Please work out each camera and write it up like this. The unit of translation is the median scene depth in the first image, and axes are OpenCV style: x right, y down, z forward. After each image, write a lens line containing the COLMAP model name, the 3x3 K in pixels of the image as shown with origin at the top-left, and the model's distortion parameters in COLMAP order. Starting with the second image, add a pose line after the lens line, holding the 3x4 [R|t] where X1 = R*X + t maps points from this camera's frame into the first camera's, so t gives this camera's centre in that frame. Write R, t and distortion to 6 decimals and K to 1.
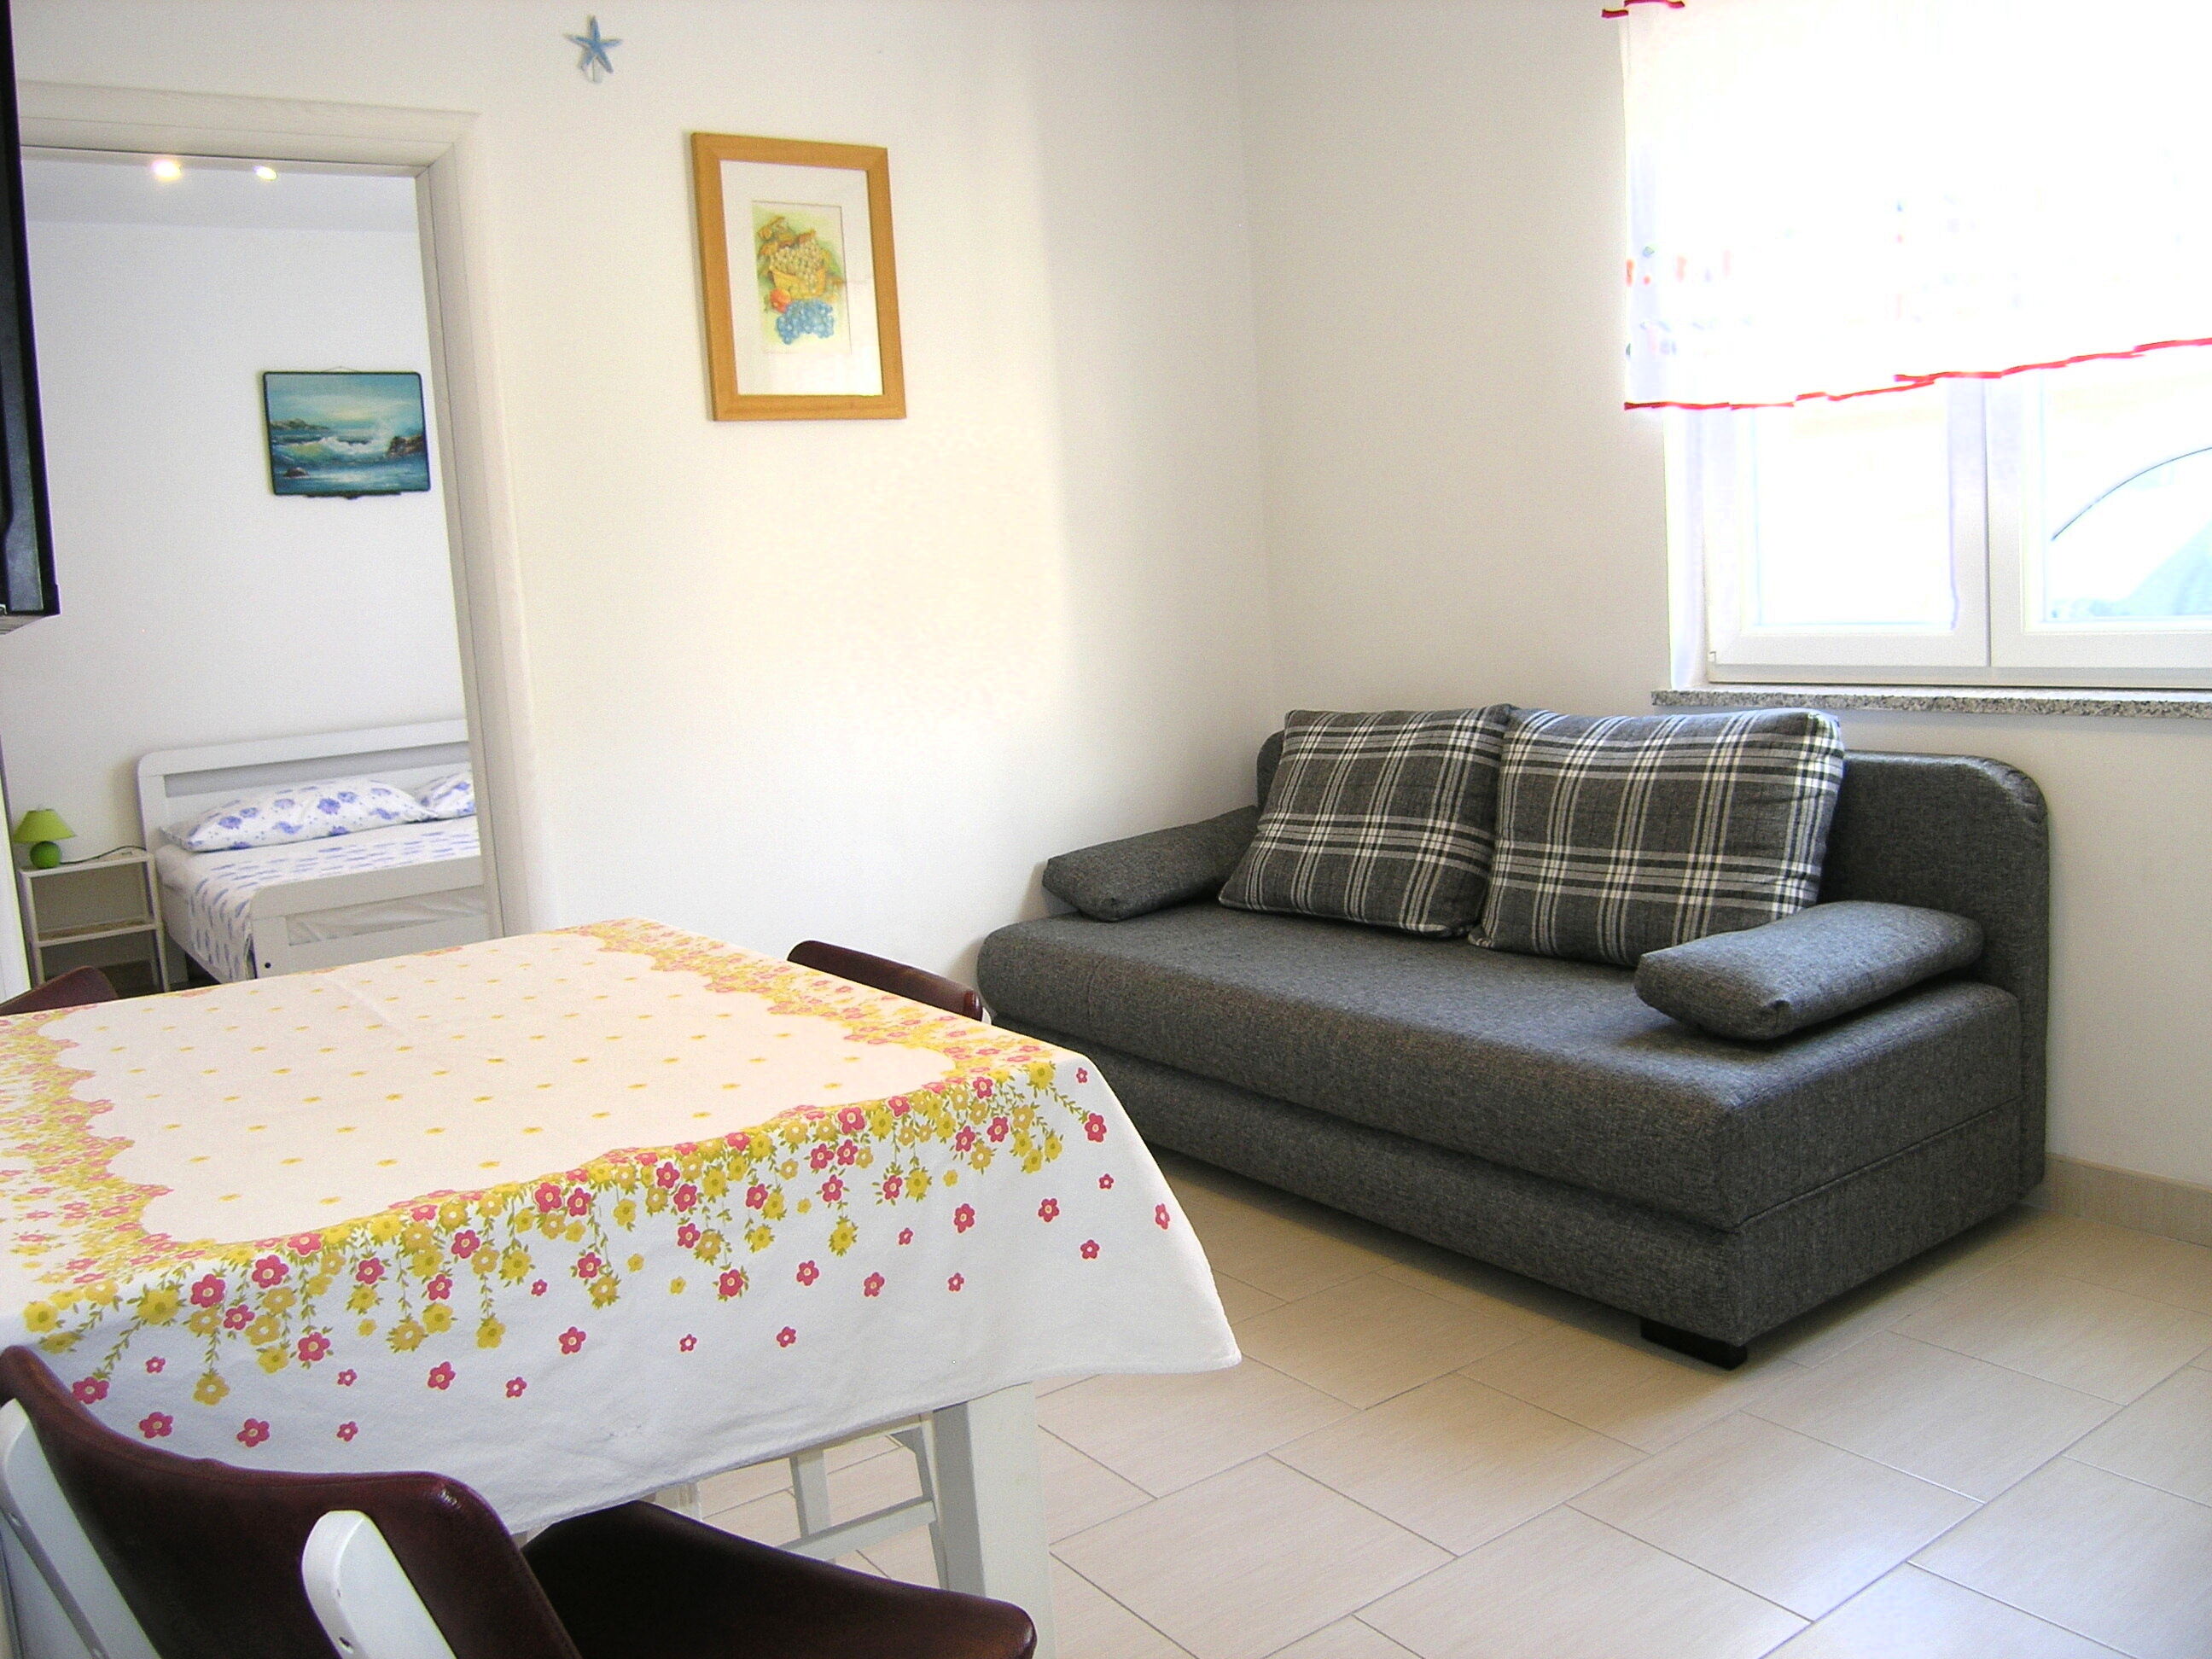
lens RADIAL K [[1801.2, 0, 1100.1], [0, 1801.2, 827.3], [0, 0, 1]] dist [-0.104893, 0.045106]
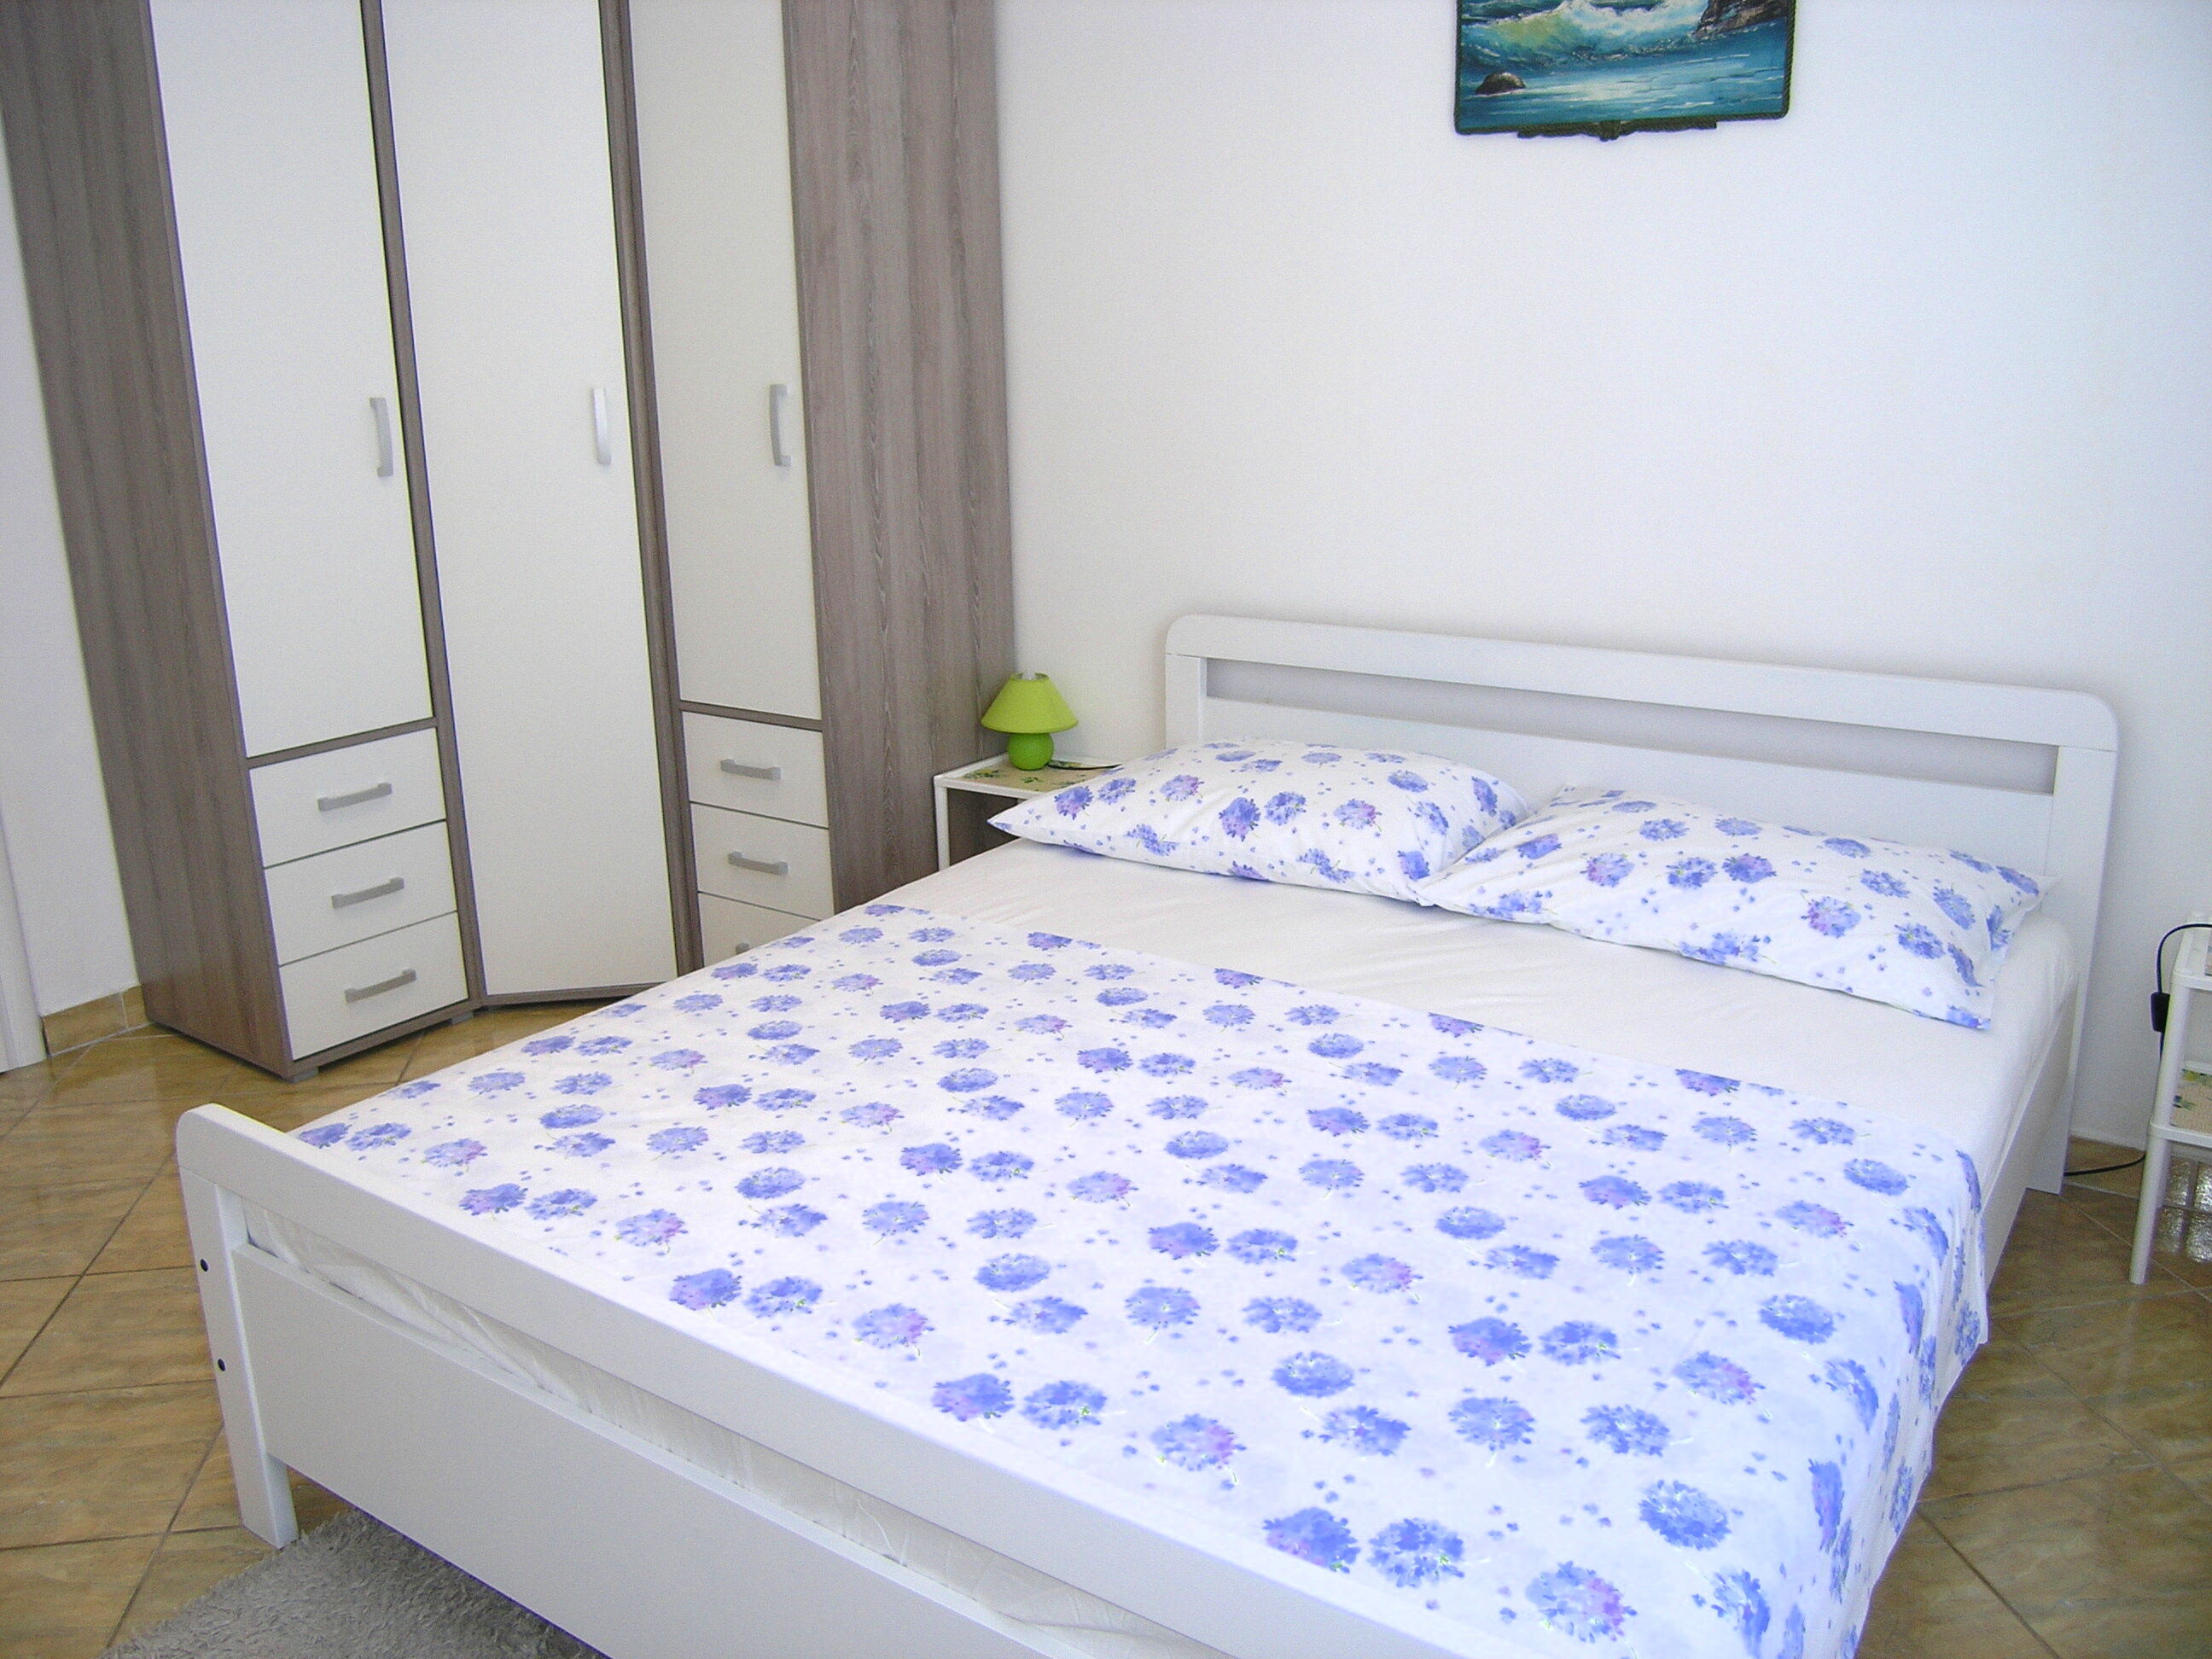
lens RADIAL K [[1801.2, 0, 1090.2], [0, 1801.2, 819.3], [0, 0, 1]] dist [-0.104893, 0.045106]
pose [[0.336818, 0.306174, -0.890400, -0.017933], [-0.133312, 0.951635, 0.276801, -0.129460], [0.932084, 0.025470, 0.361344, 0.727569]]
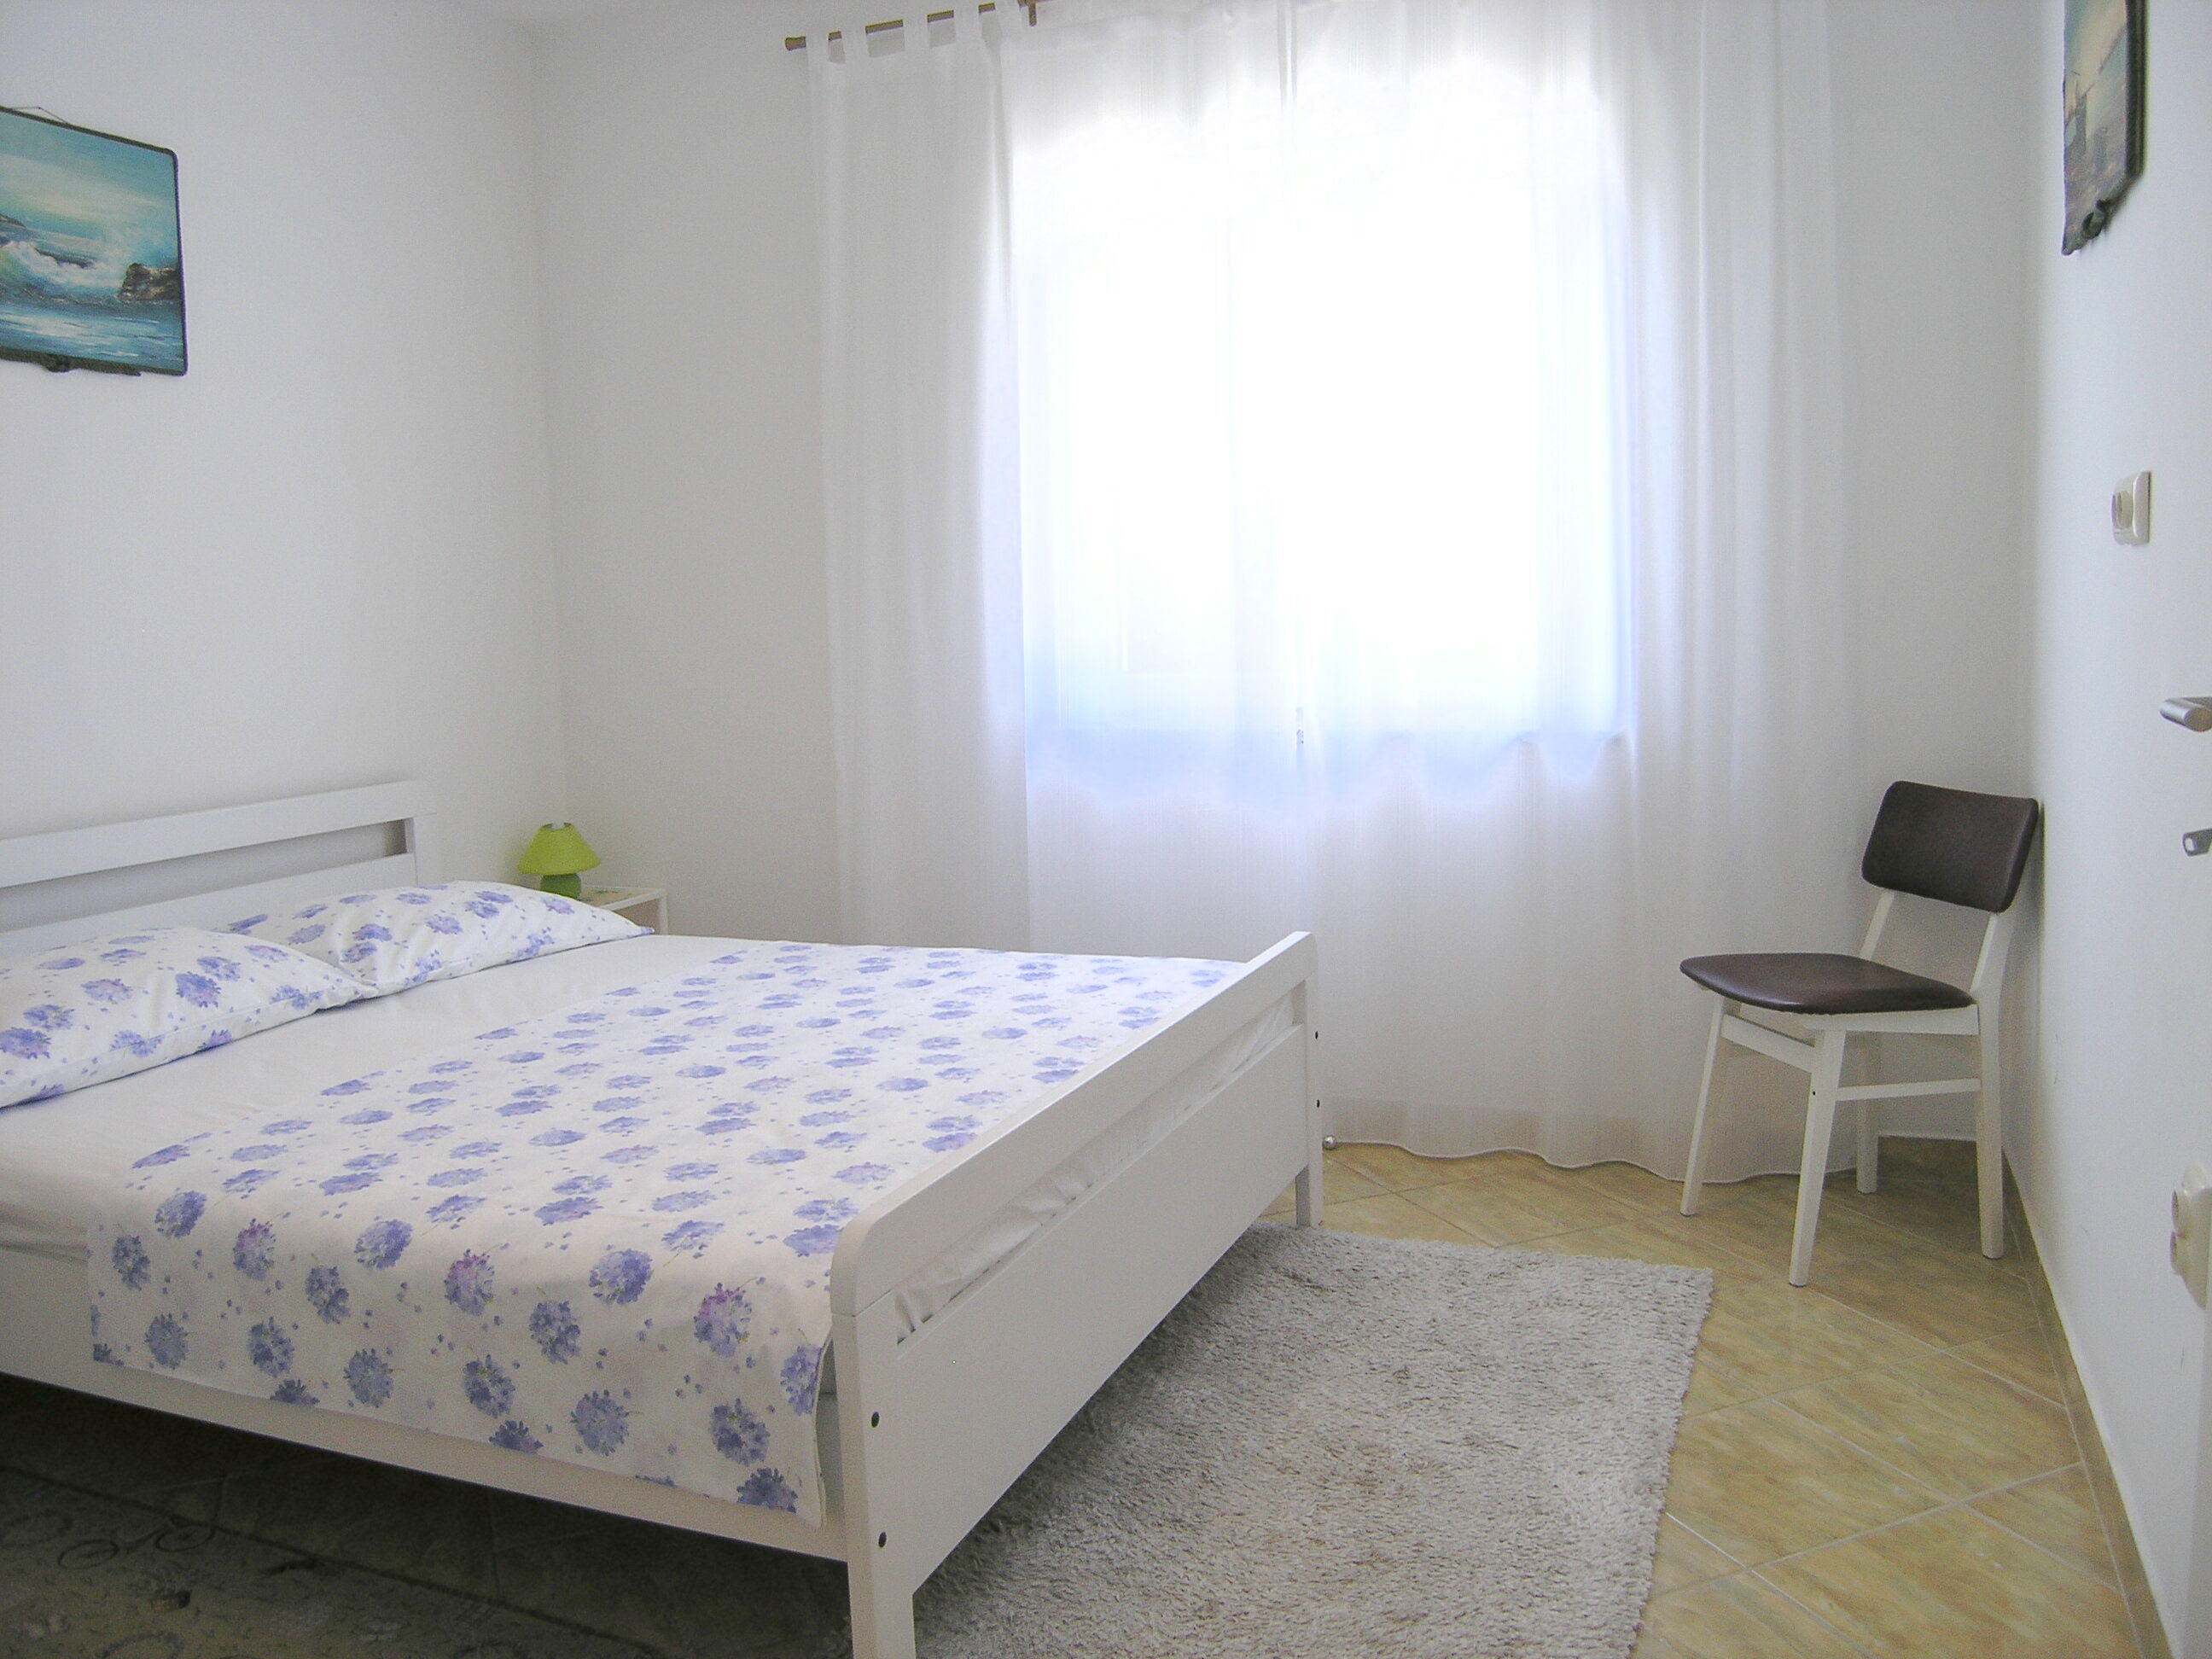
lens RADIAL K [[1801.2, 0, 1102.4], [0, 1801.2, 822.3], [0, 0, 1]] dist [-0.104893, 0.045106]
pose [[0.843695, -0.025338, 0.536225, -0.445591], [0.053199, 0.997915, -0.036548, -0.024607], [-0.534181, 0.059362, 0.843284, 0.437257]]
